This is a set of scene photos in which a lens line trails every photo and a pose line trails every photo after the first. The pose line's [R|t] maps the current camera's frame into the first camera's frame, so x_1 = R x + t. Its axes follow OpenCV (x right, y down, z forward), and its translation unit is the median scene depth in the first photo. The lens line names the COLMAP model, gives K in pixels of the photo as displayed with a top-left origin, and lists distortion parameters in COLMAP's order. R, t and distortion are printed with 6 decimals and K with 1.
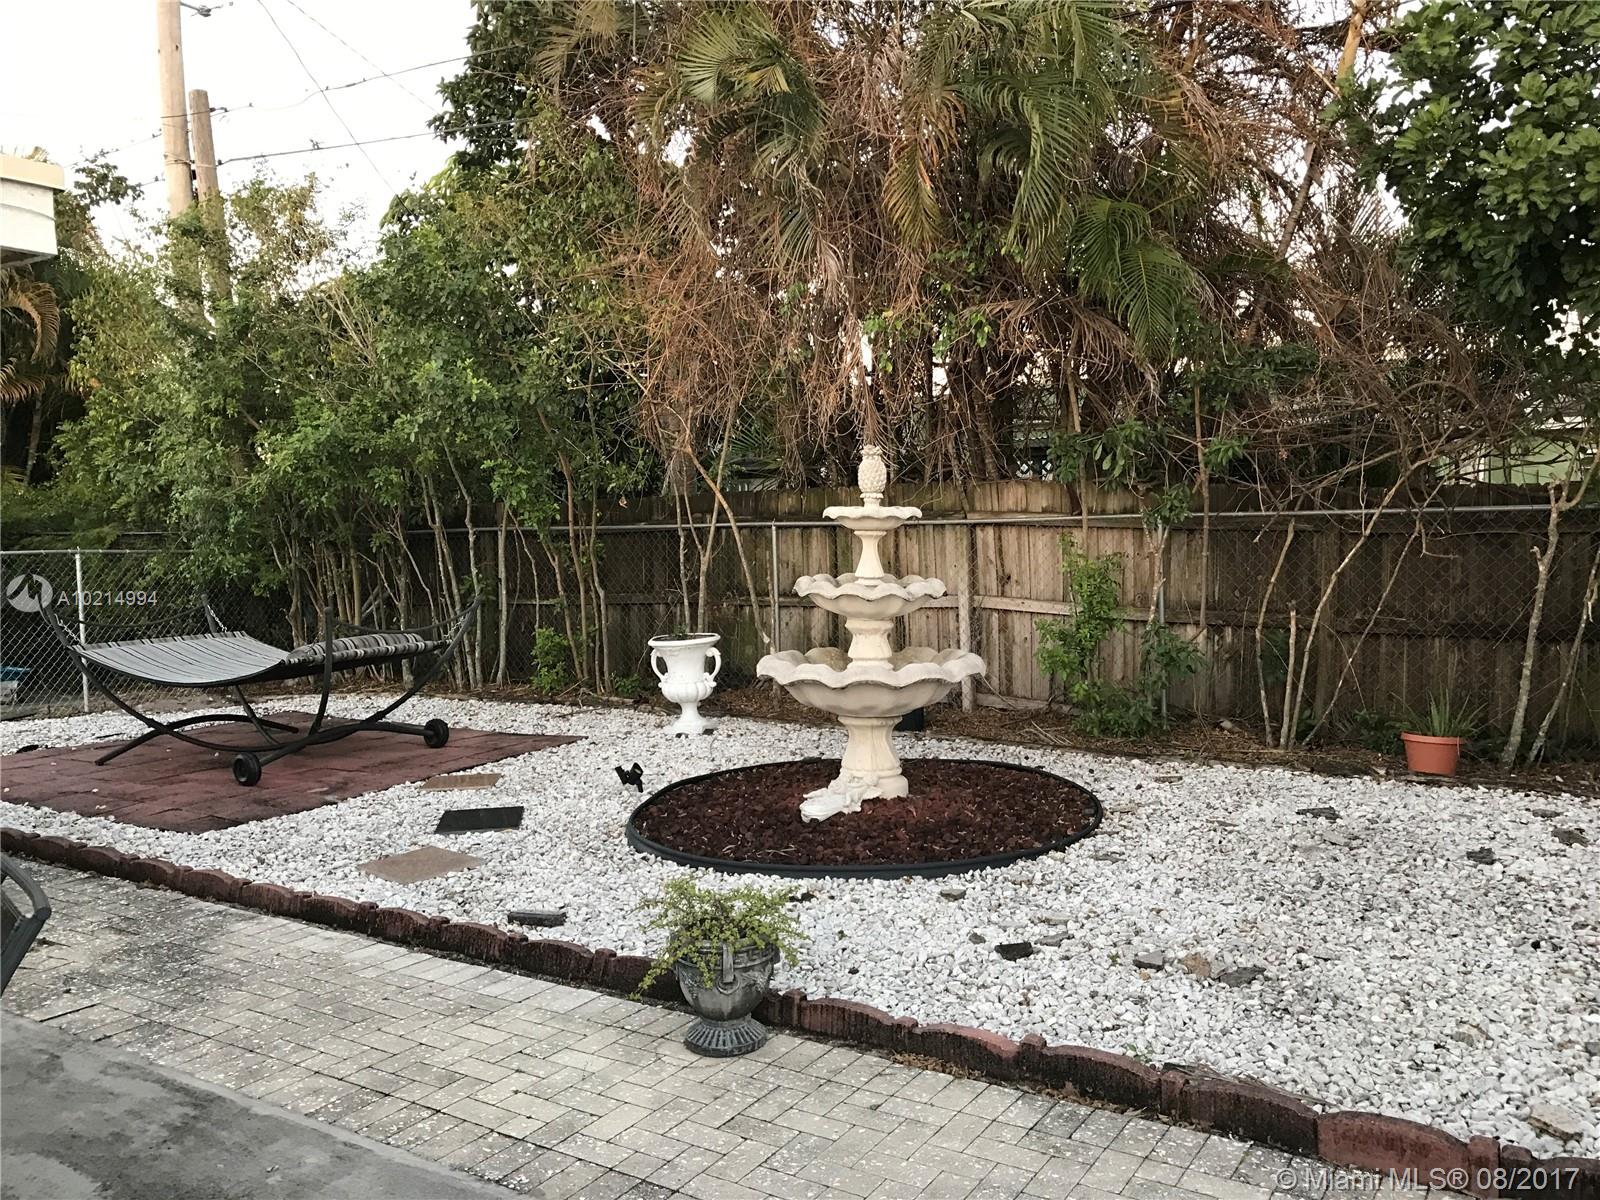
lens RADIAL K [[1299.1, 0, 829.5], [0, 1299.1, 608.0], [0, 0, 1]] dist [0.029067, -0.059618]
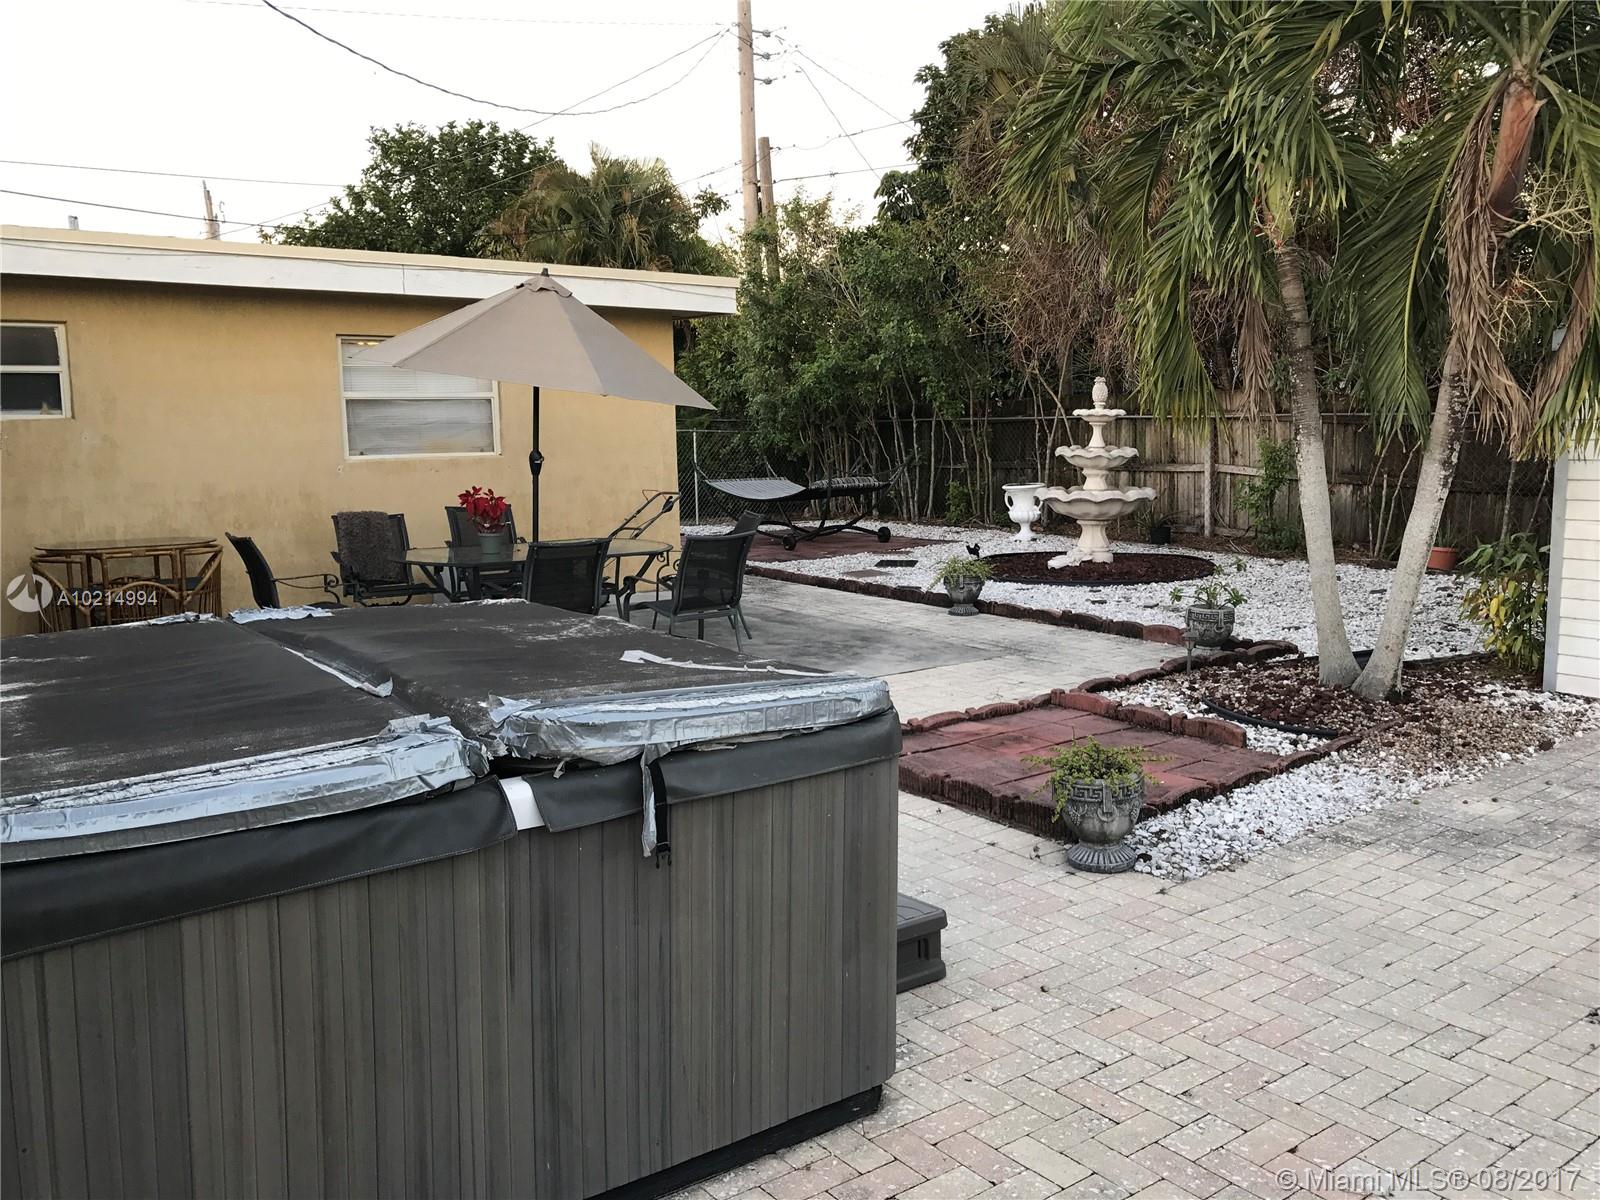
lens RADIAL K [[1326.5, 0, 807.5], [0, 1326.5, 591.6], [0, 0, 1]] dist [0.107199, -0.222257]
pose [[0.926584, 0.055564, -0.371961, 0.246140], [-0.029588, 0.996730, 0.075186, 0.034469], [0.374923, -0.058661, 0.925198, -0.636287]]
